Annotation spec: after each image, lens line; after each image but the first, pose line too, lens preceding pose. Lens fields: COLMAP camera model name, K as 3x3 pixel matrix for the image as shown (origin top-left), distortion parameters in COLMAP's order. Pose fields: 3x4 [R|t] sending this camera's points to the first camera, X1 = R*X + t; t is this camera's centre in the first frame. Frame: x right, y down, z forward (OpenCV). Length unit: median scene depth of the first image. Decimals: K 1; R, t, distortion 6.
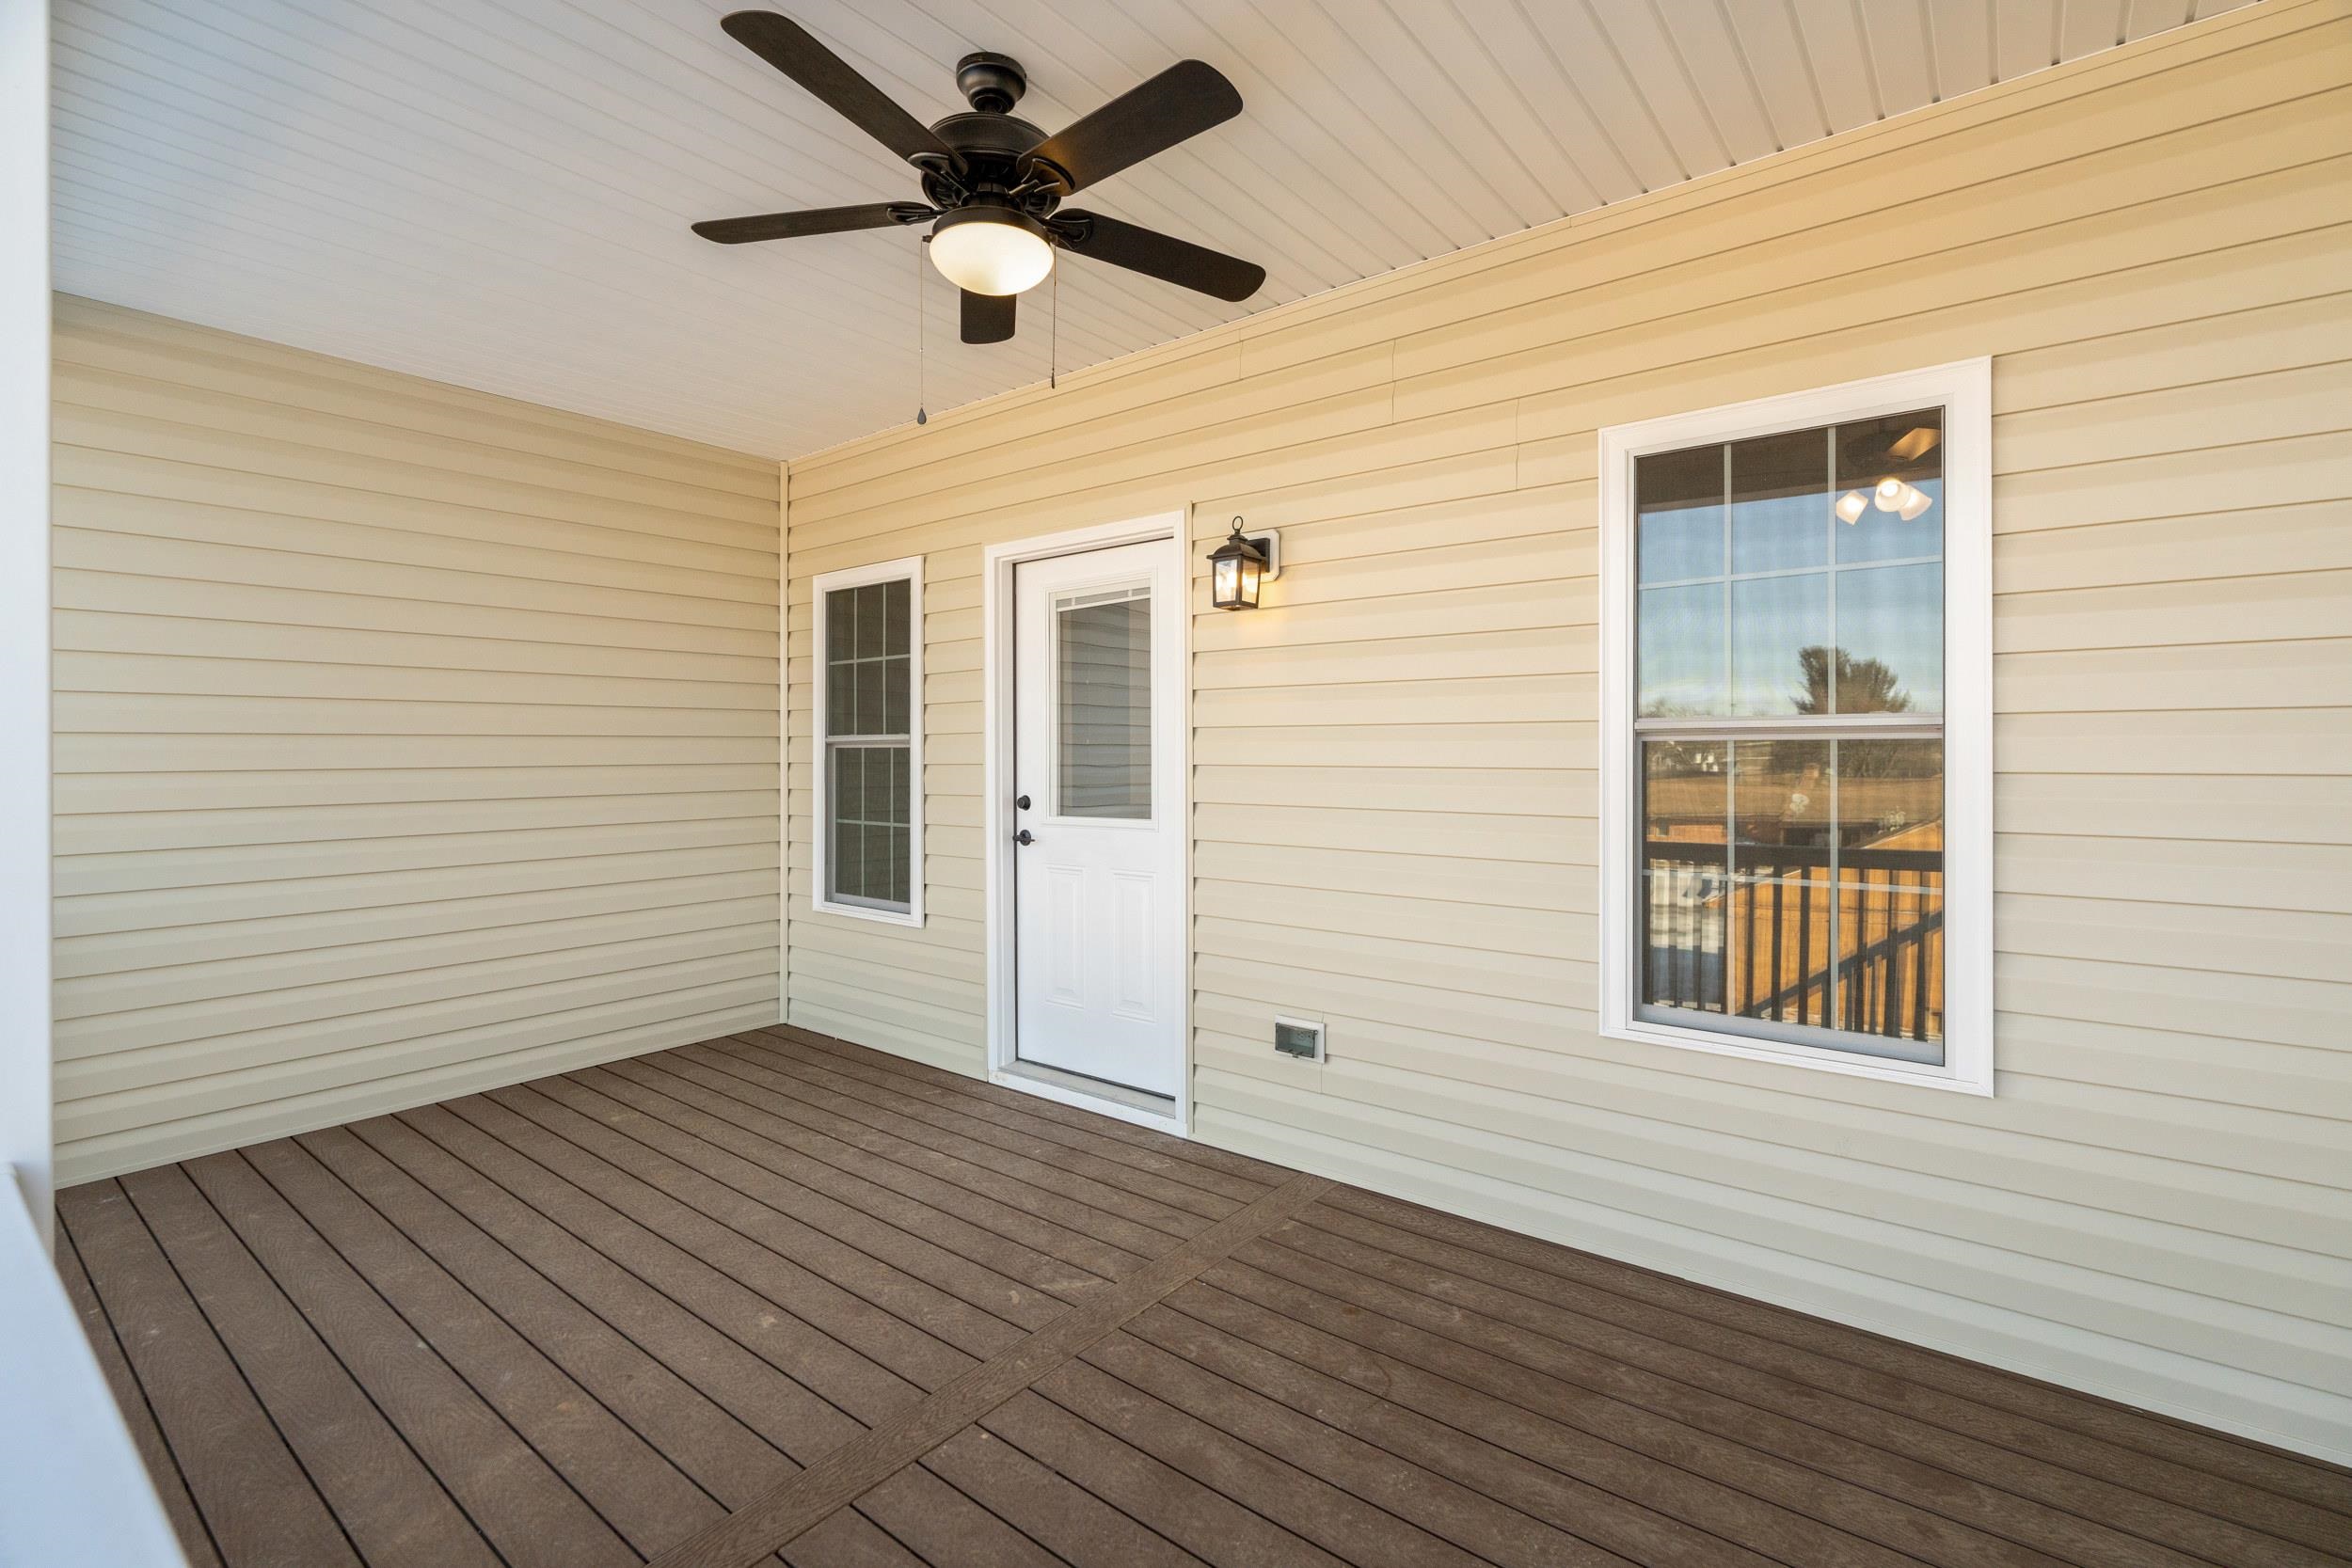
lens RADIAL K [[1071.0, 0, 1179.8], [0, 1071.0, 771.3], [0, 0, 1]] dist [-0.003034, 0.000287]
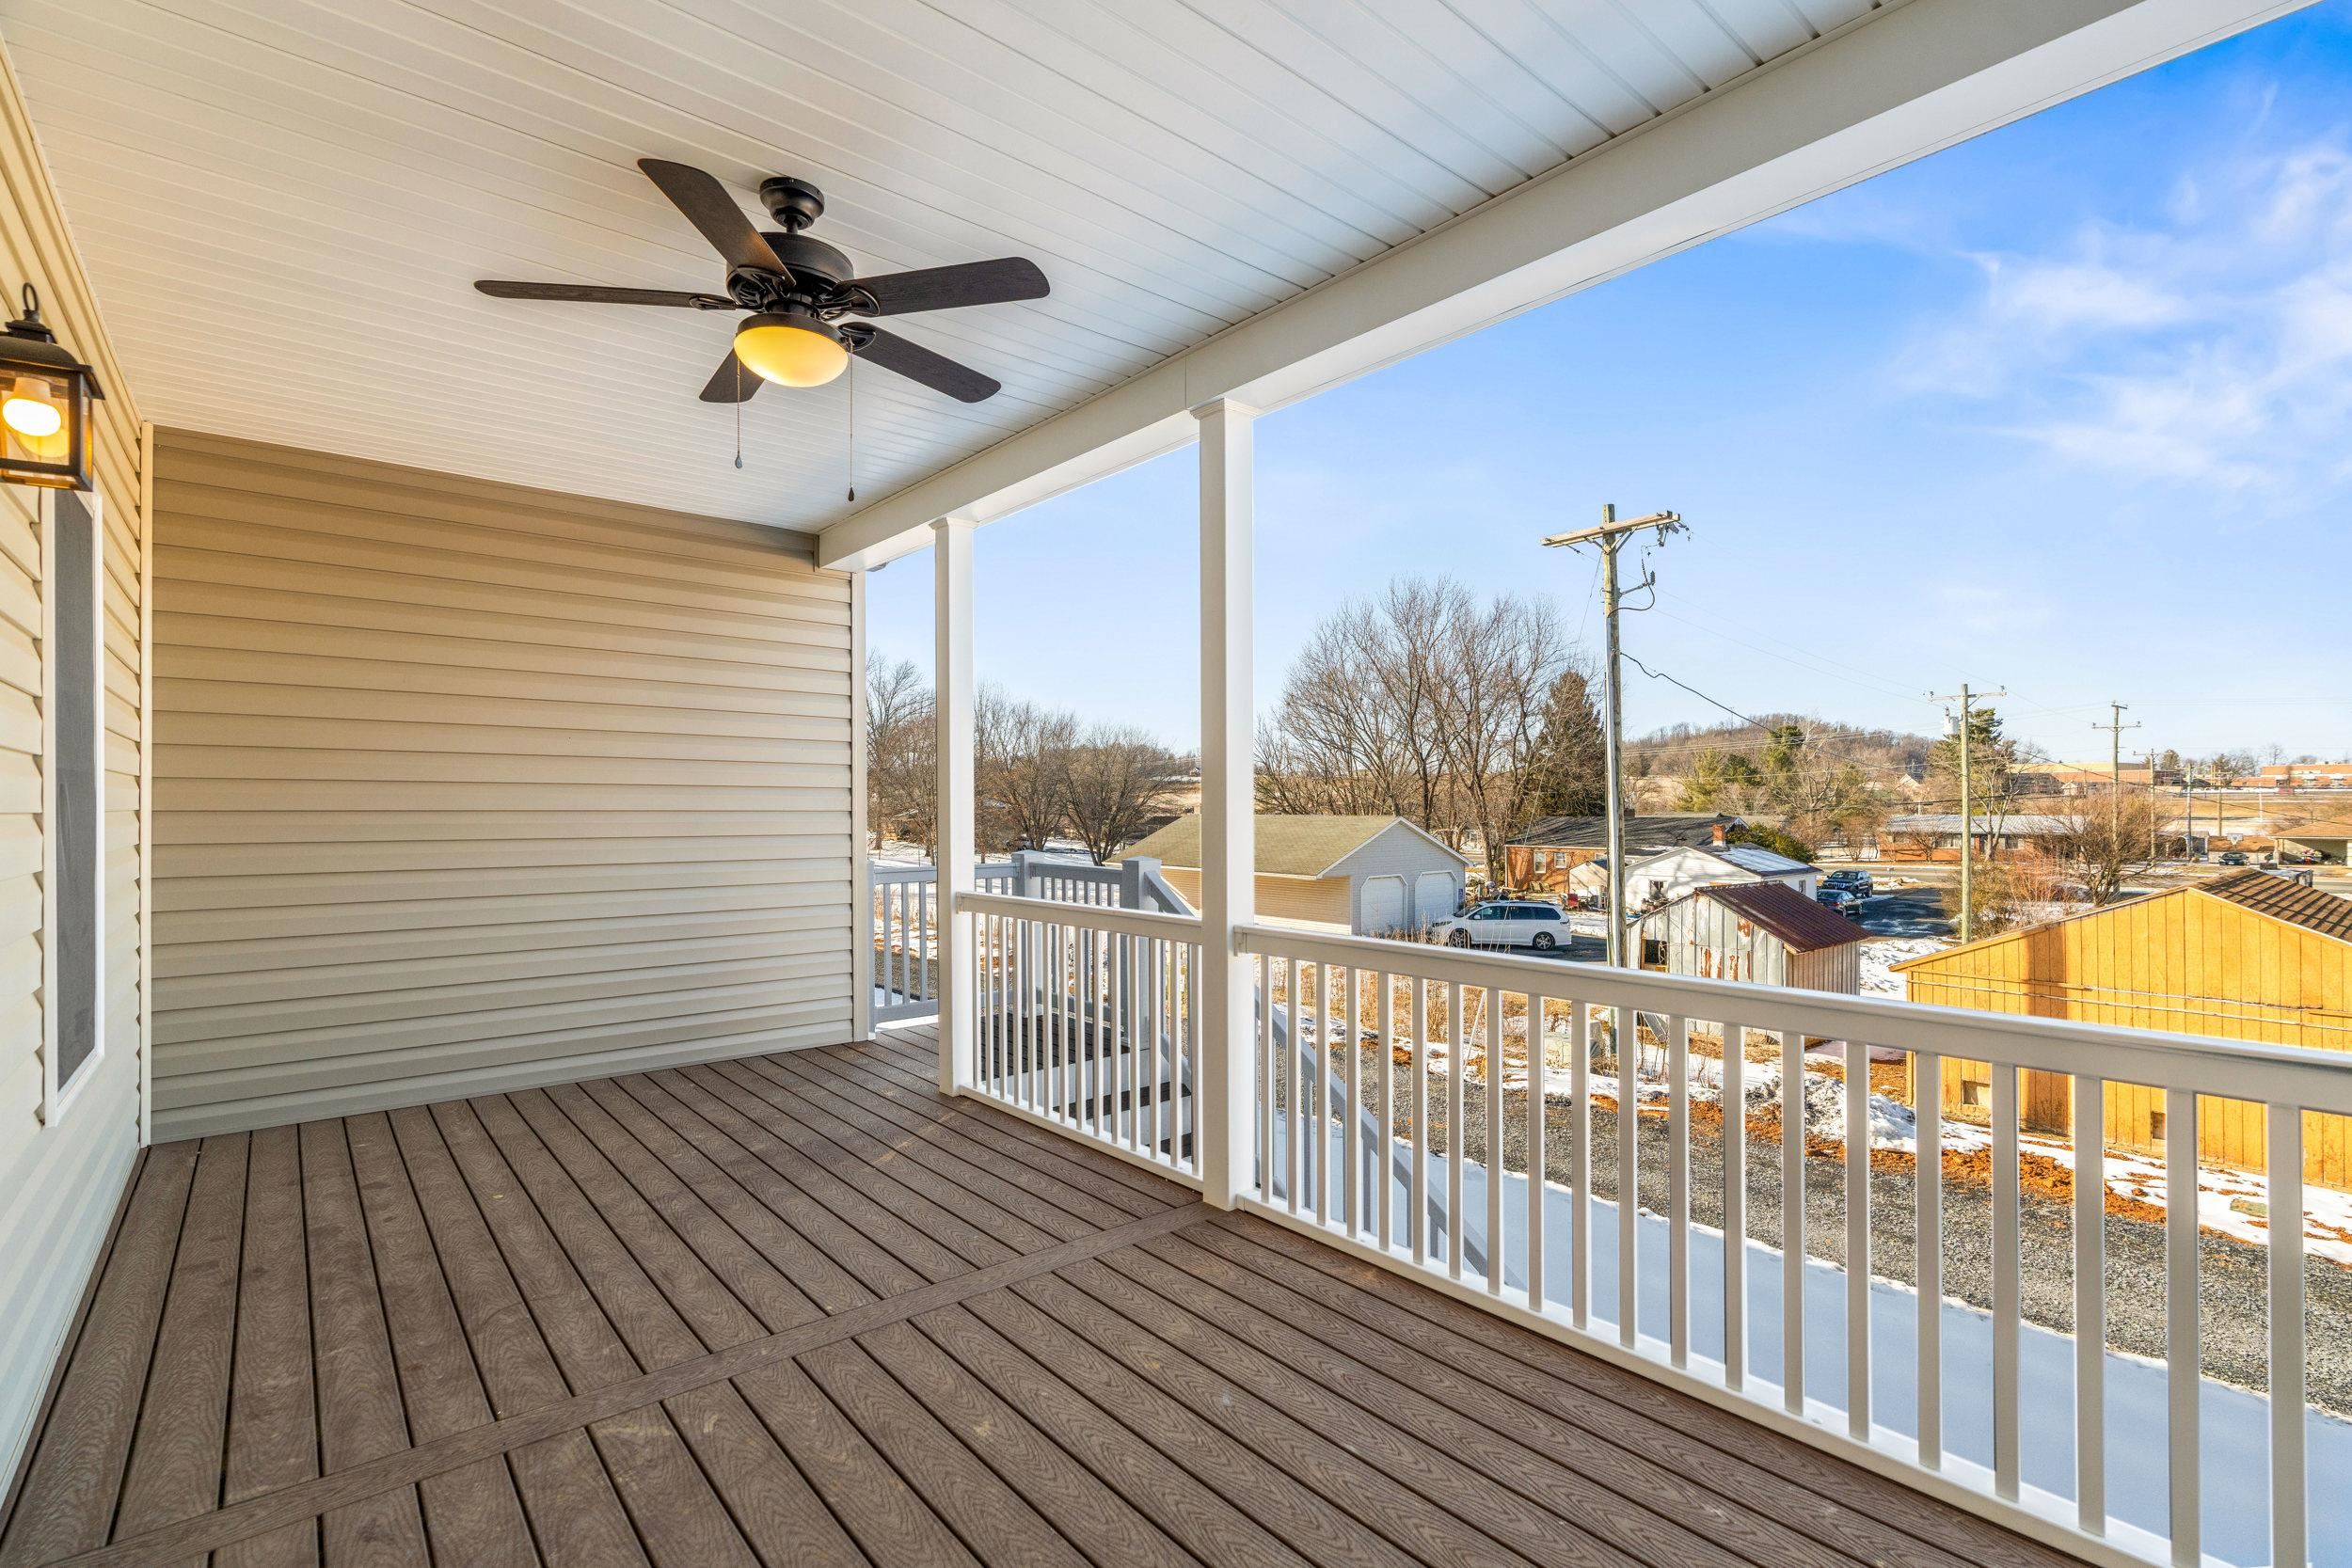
lens RADIAL K [[1071.0, 0, 1167.3], [0, 1071.0, 801.6], [0, 0, 1]] dist [-0.003034, 0.000287]
pose [[-0.980454, 0.005983, 0.196655, -0.778774], [0.007196, 0.999959, 0.005458, -0.008851], [-0.196614, 0.006766, -0.980458, 2.007394]]
